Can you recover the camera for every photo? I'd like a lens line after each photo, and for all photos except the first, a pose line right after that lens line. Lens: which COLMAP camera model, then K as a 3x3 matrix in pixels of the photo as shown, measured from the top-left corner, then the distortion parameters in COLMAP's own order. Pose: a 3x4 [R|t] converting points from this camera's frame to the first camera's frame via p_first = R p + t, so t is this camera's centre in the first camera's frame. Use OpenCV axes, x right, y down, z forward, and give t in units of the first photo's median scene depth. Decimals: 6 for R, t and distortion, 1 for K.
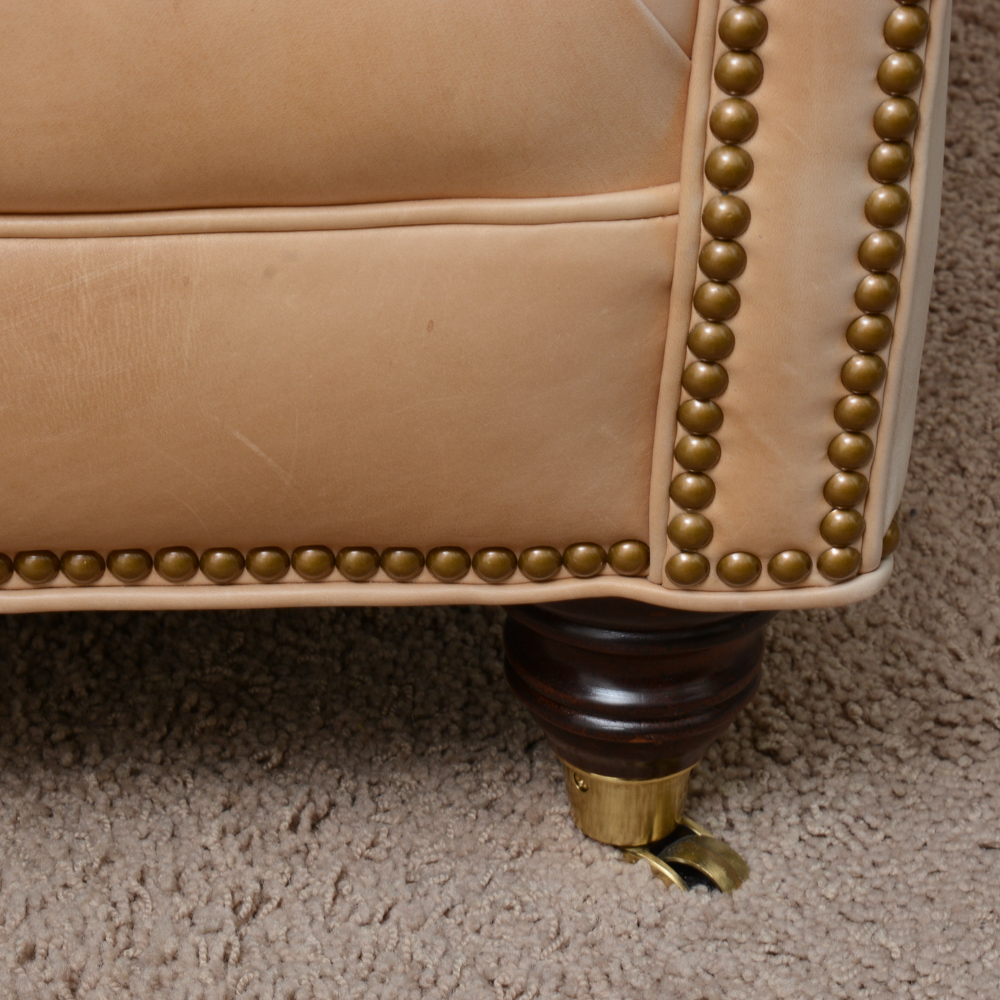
lens RADIAL K [[3469.6, 0, 500.0], [0, 3469.6, 500.0], [0, 0, 1]] dist [0.029272, 1.963939]
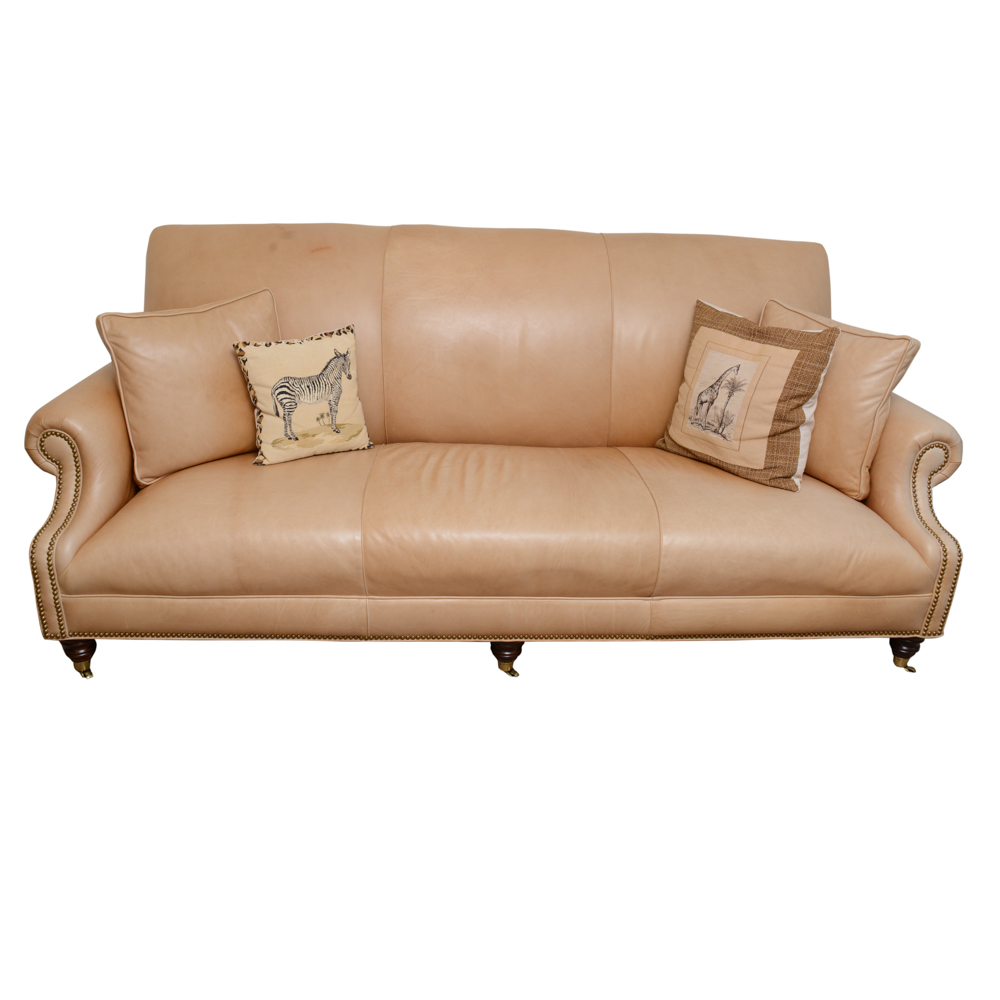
lens RADIAL K [[900.0, 0, 500.6], [0, 900.0, 437.1], [0, 0, 1]] dist [-0.079309, -0.000678]
pose [[0.999593, 0.022290, 0.017832, -1.232185], [-0.017709, 0.974186, -0.225051, 0.062138], [-0.022388, 0.224643, 0.974184, -1.514404]]
